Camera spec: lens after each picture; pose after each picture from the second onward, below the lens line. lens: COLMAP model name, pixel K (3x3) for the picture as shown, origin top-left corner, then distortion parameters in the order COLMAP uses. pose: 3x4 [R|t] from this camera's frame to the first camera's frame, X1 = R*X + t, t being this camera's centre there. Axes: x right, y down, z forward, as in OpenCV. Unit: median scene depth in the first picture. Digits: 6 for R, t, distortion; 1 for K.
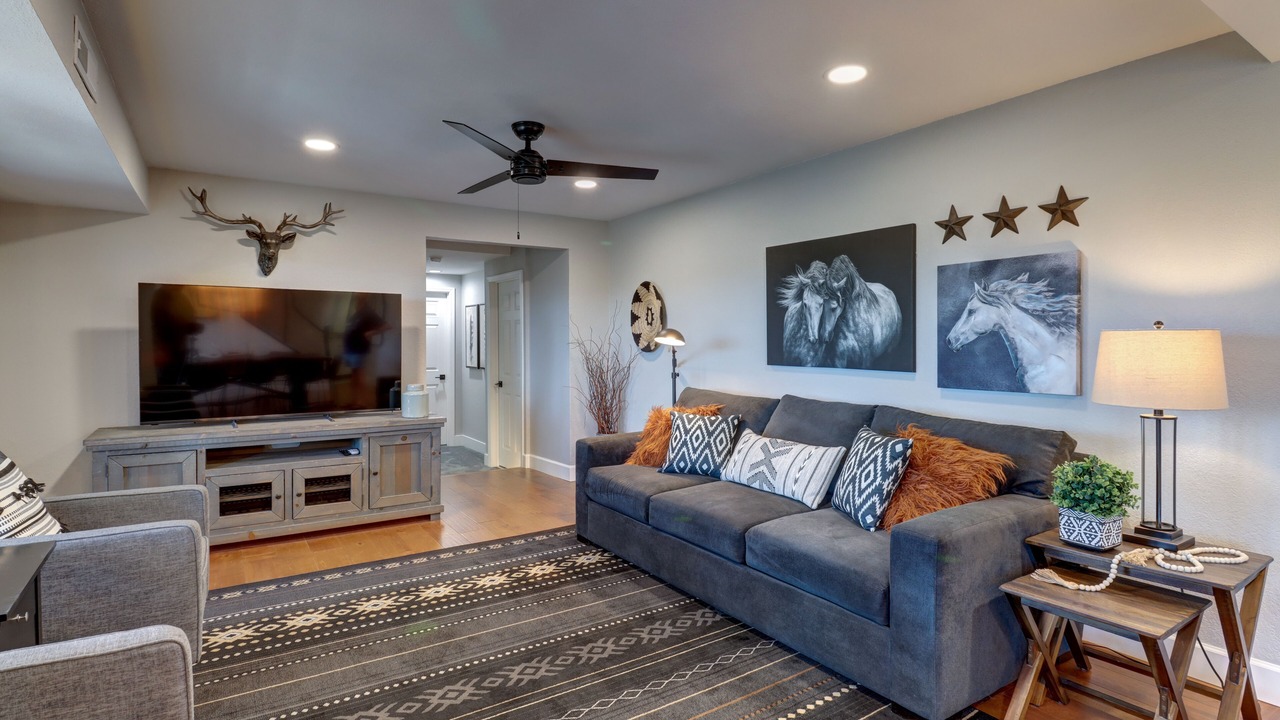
lens RADIAL K [[647.5, 0, 640.0], [0, 647.5, 360.0], [0, 0, 1]] dist [0.001695, -0.000100]
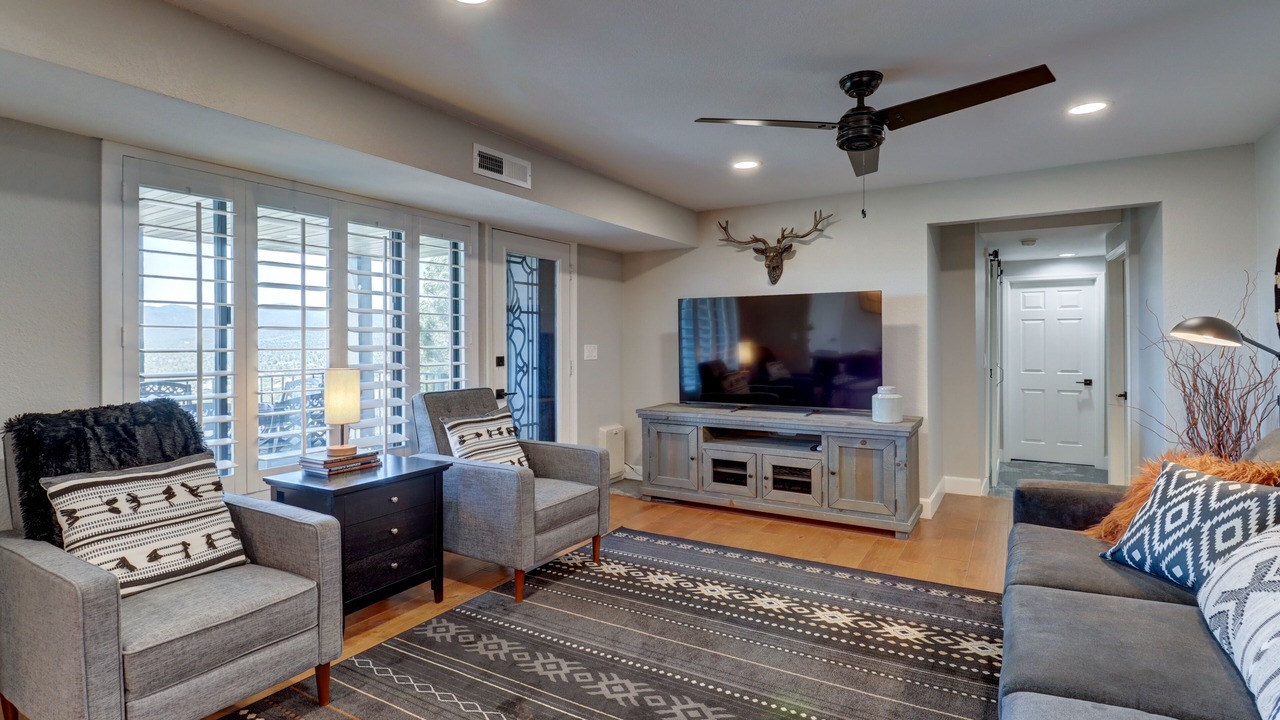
lens RADIAL K [[607.3, 0, 620.1], [0, 607.3, 346.5], [0, 0, 1]] dist [-0.000363, -0.000389]
pose [[0.427781, 0.003840, -0.903874, 0.329831], [-0.018623, 0.999816, -0.004566, -0.010565], [0.903691, 0.018786, 0.427773, 0.334809]]
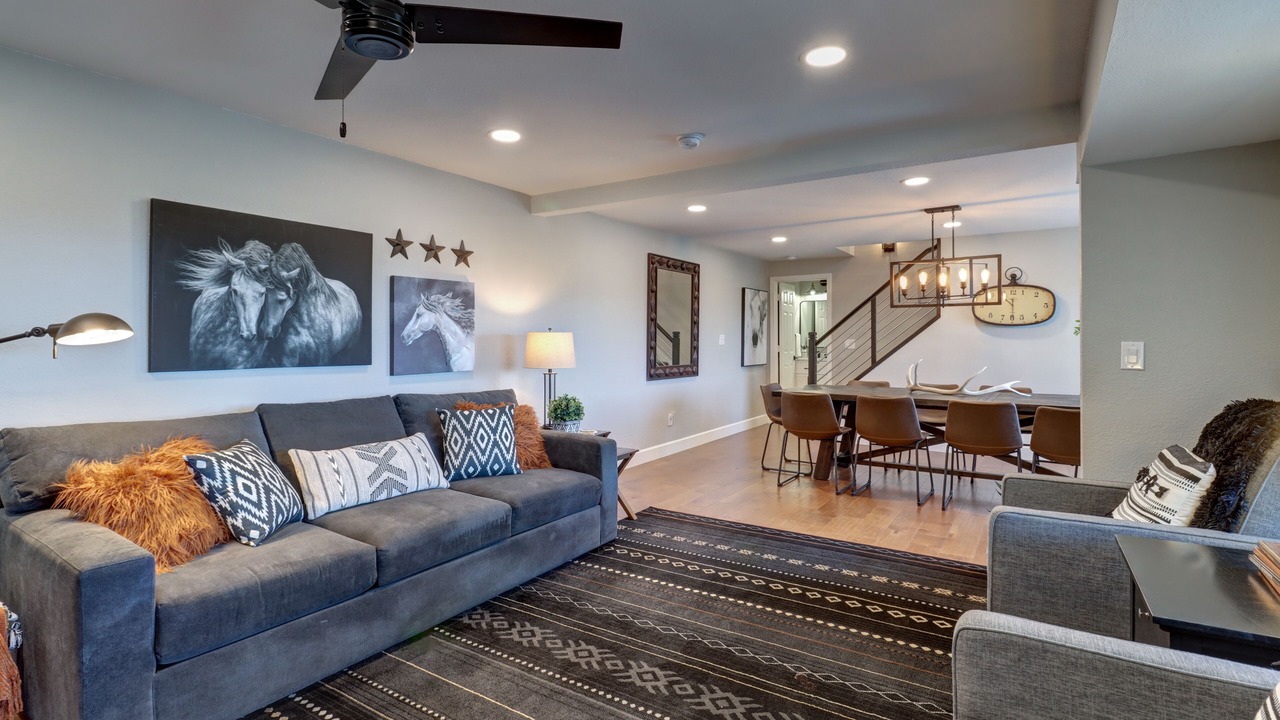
lens RADIAL K [[607.3, 0, 620.1], [0, 607.3, 346.5], [0, 0, 1]] dist [-0.000363, -0.000389]
pose [[-0.381311, -0.017474, 0.924281, -0.772952], [0.021952, 0.999368, 0.027950, -0.035335], [-0.924186, 0.030947, -0.380687, 1.066983]]
